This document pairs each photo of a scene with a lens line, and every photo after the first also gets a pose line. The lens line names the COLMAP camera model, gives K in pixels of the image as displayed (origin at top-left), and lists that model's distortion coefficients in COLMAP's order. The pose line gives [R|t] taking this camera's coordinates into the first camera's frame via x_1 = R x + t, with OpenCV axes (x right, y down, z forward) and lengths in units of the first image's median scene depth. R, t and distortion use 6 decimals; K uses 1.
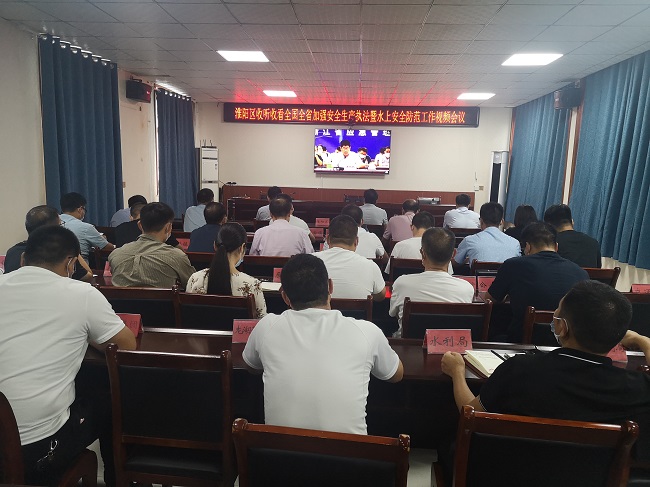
lens RADIAL K [[512.6, 0, 324.6], [0, 512.6, 244.7], [0, 0, 1]] dist [0.001839, 0.004534]
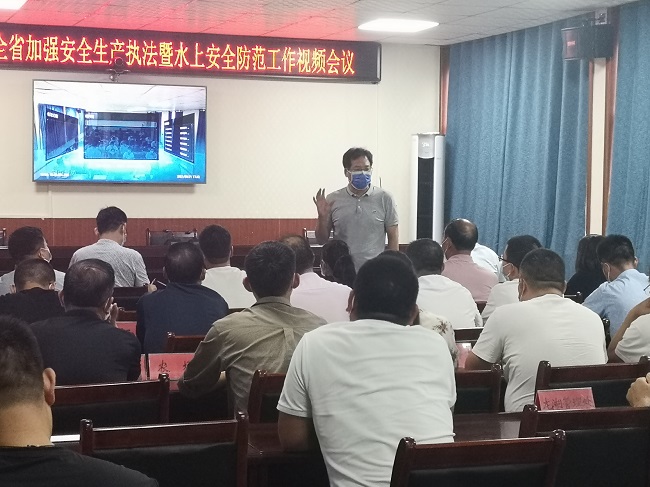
lens RADIAL K [[1390.6, 0, 325.0], [0, 1390.6, 243.7], [0, 0, 1]] dist [-0.222241, 0.000000]
pose [[0.894342, -0.027545, 0.446536, -0.325095], [0.070918, 0.994212, -0.080709, 0.019339], [-0.441728, 0.103849, 0.891118, -0.112698]]
